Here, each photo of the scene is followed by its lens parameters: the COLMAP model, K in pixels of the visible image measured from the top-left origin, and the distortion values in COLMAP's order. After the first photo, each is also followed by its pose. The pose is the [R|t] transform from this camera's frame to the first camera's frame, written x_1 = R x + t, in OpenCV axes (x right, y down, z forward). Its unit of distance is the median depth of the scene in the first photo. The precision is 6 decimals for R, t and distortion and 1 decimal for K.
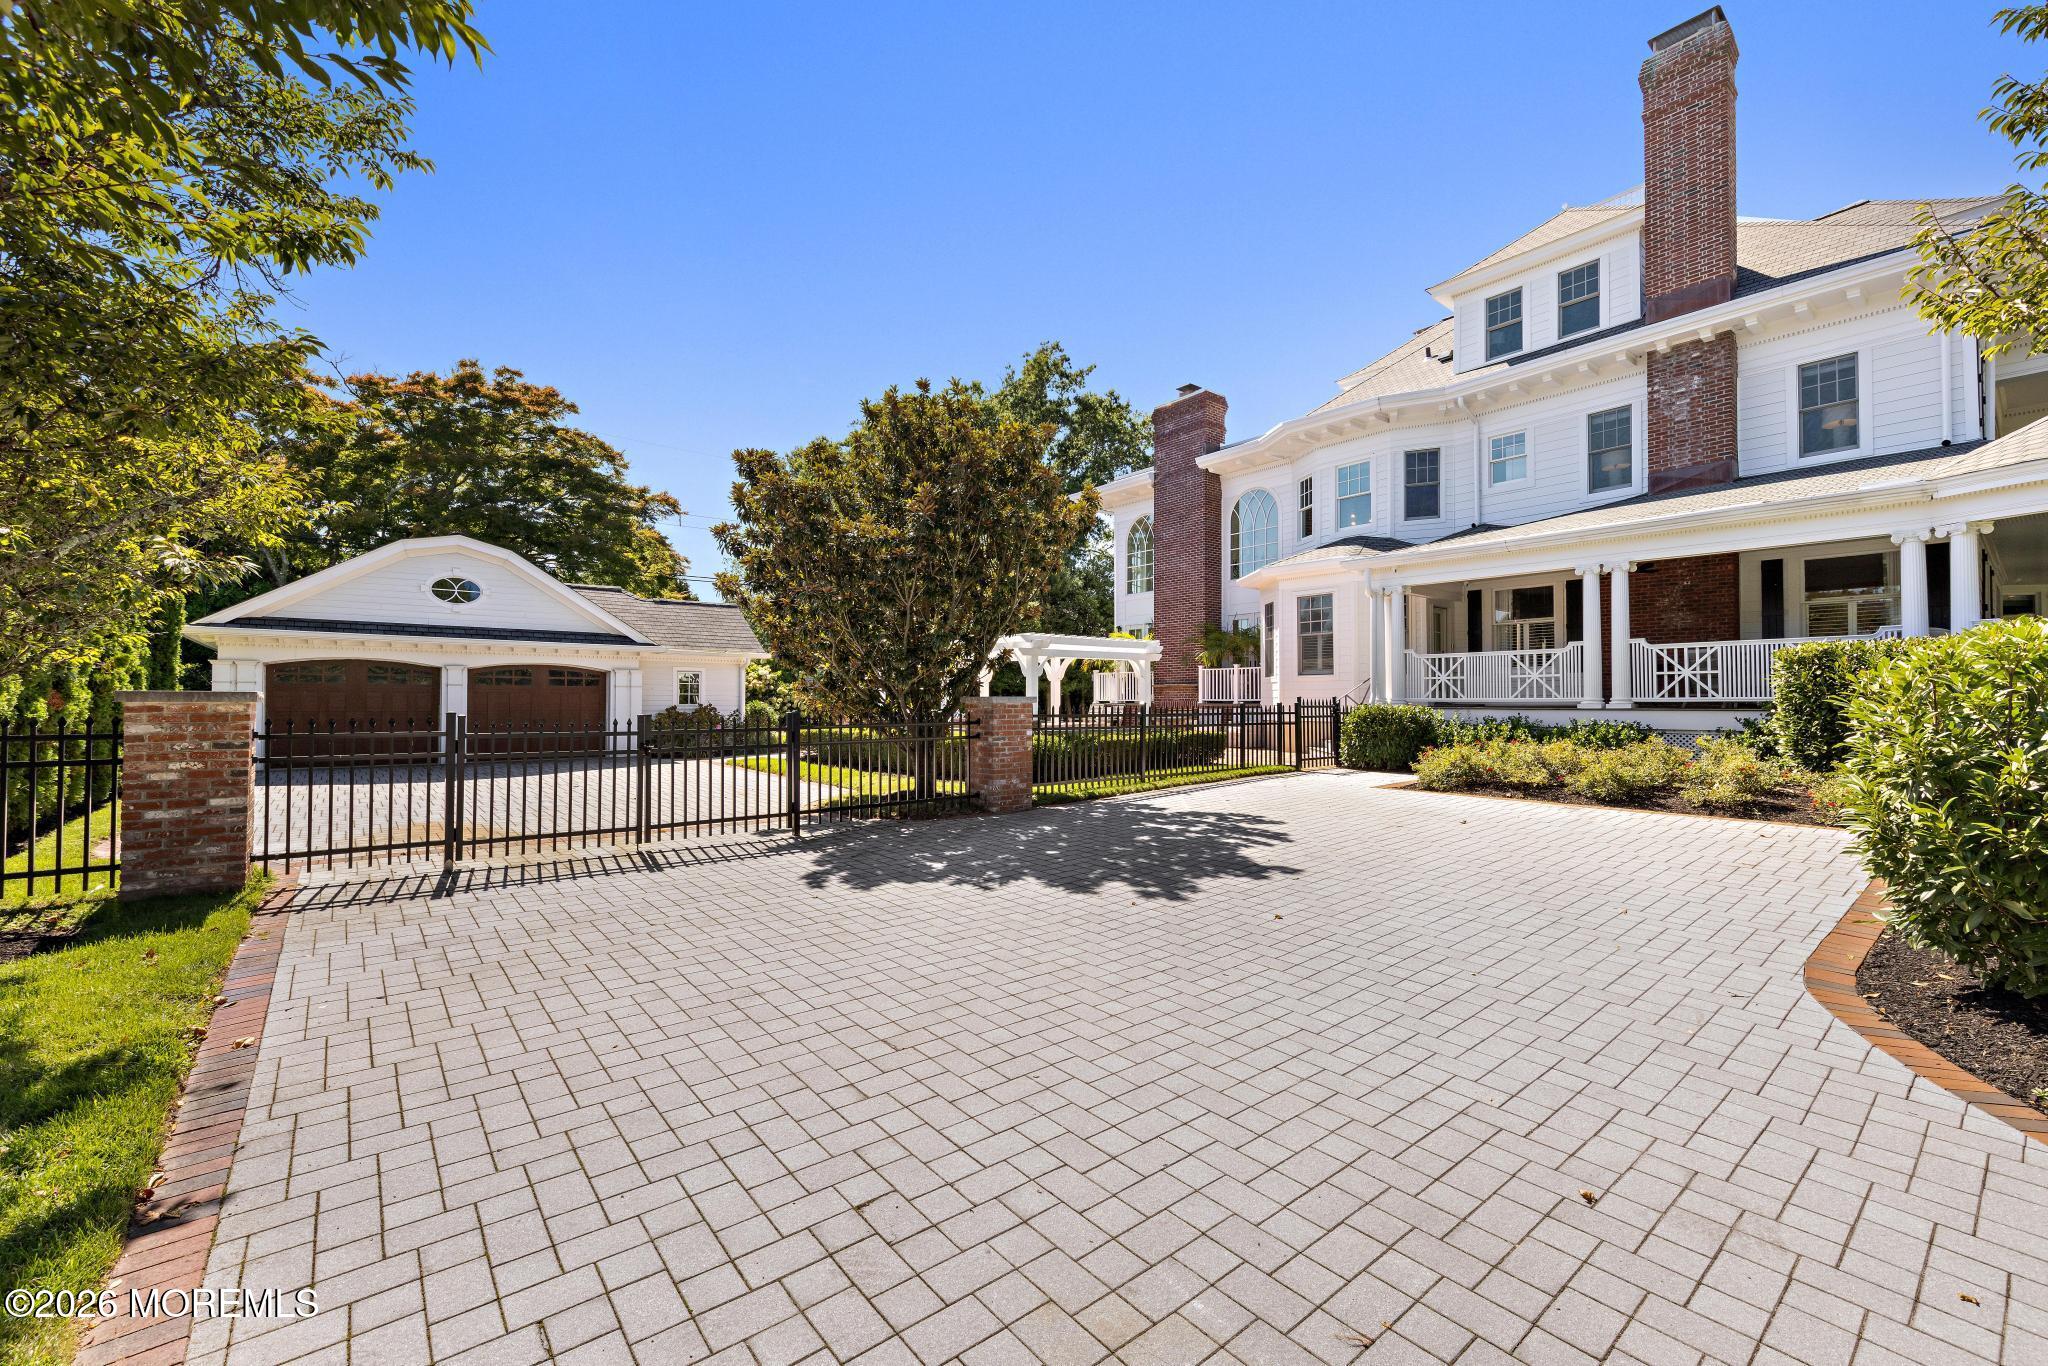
lens RADIAL K [[869.4, 0, 1041.8], [0, 869.4, 692.9], [0, 0, 1]] dist [0.000414, -0.000433]
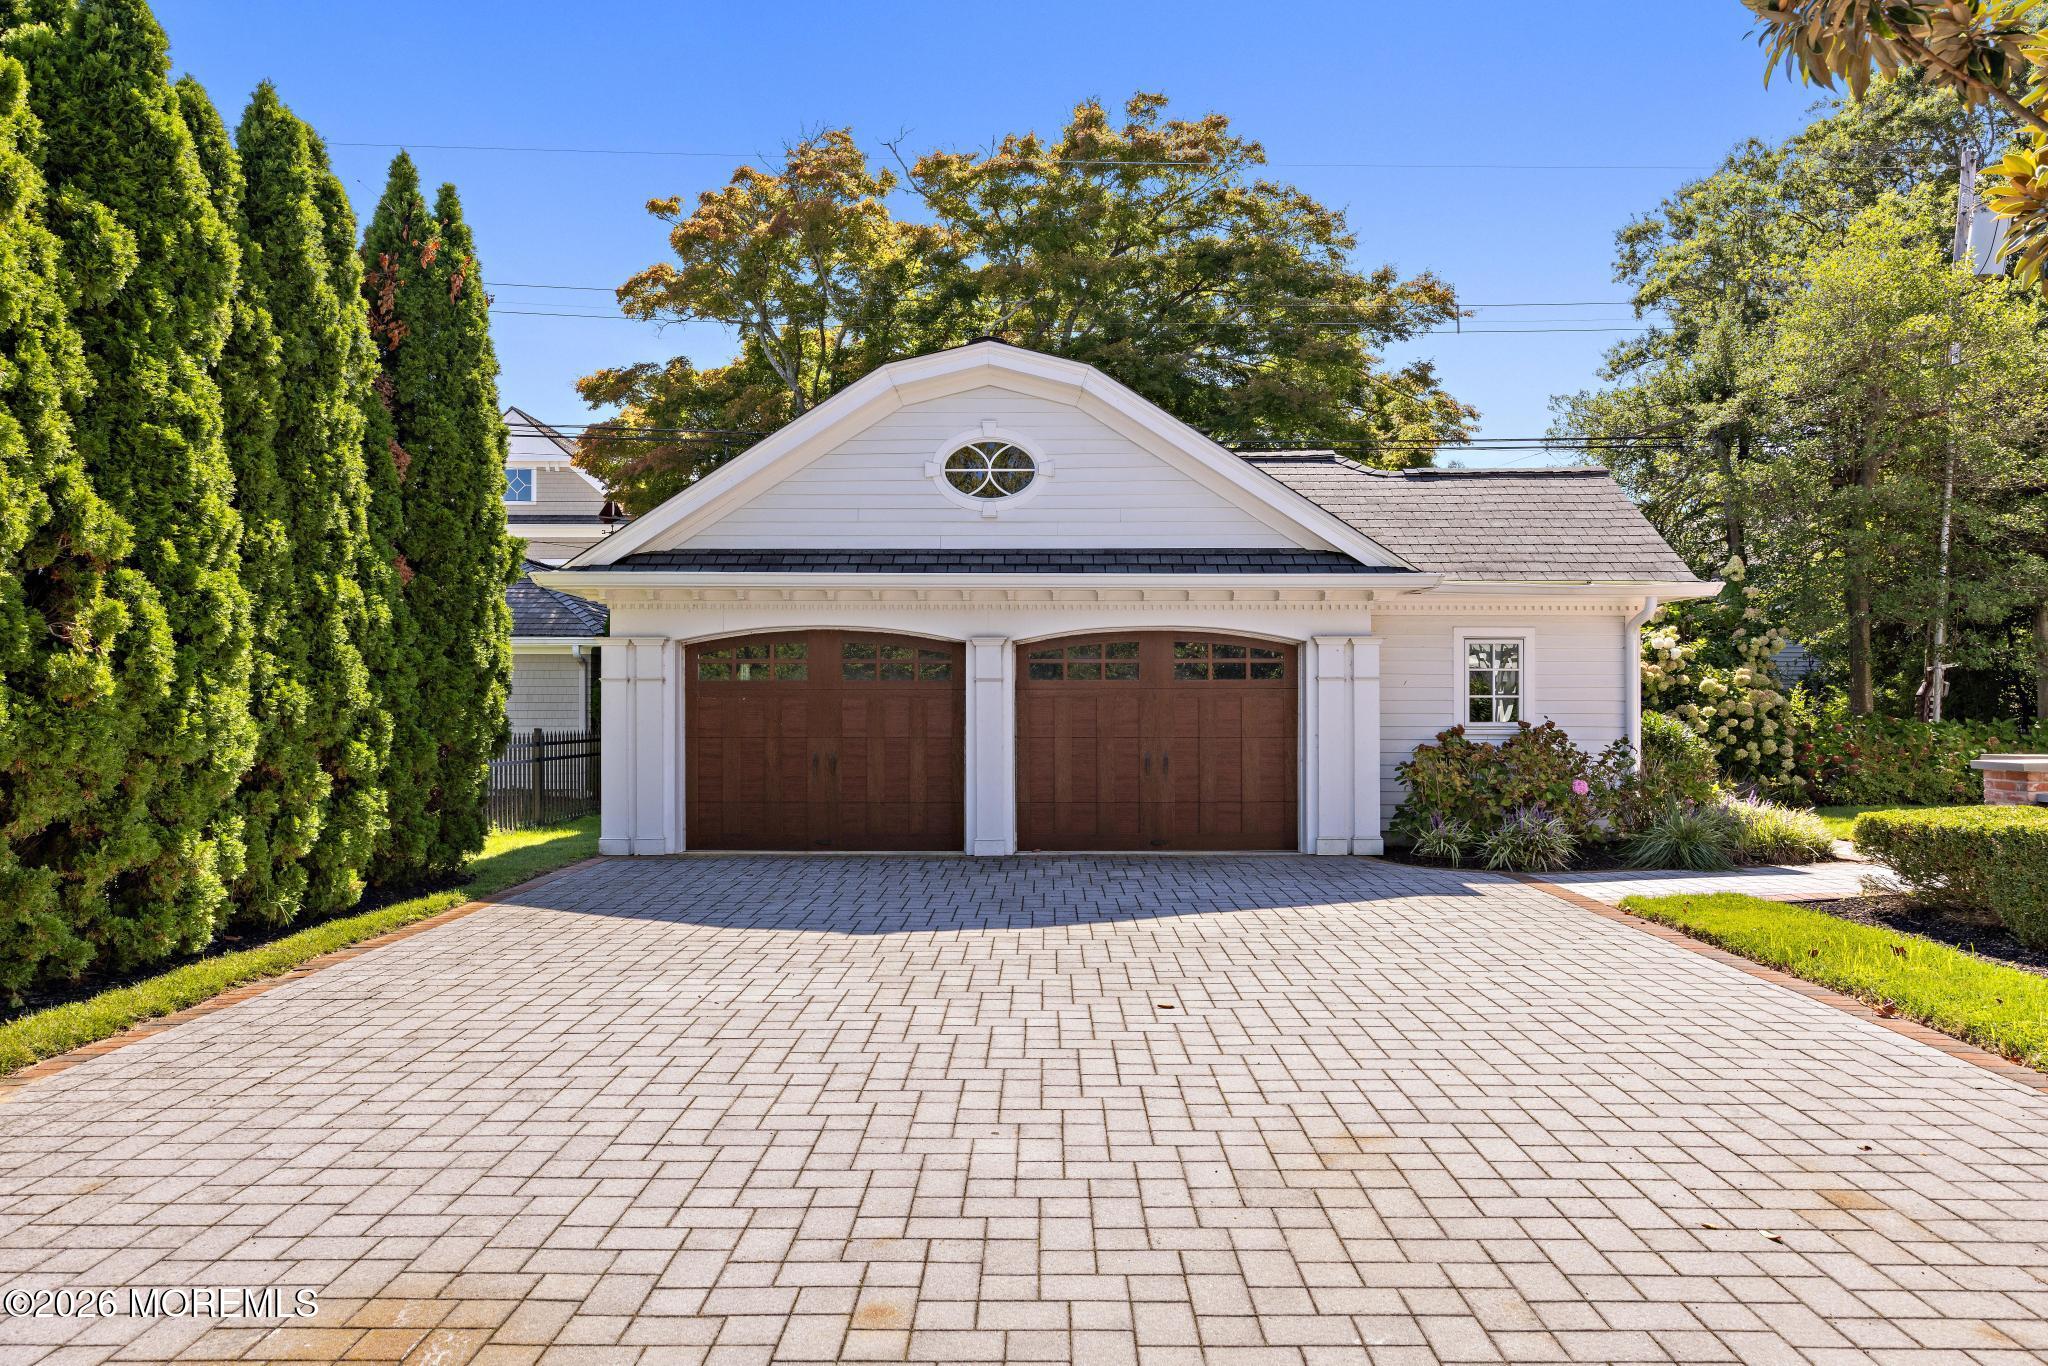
lens RADIAL K [[1362.4, 0, 1038.3], [0, 1362.4, 698.4], [0, 0, 1]] dist [-0.009614, -0.000954]
pose [[0.773133, -0.010165, -0.634162, -0.143921], [0.009053, 0.999947, -0.004991, 0.002973], [0.634179, -0.001882, 0.773184, 0.325552]]
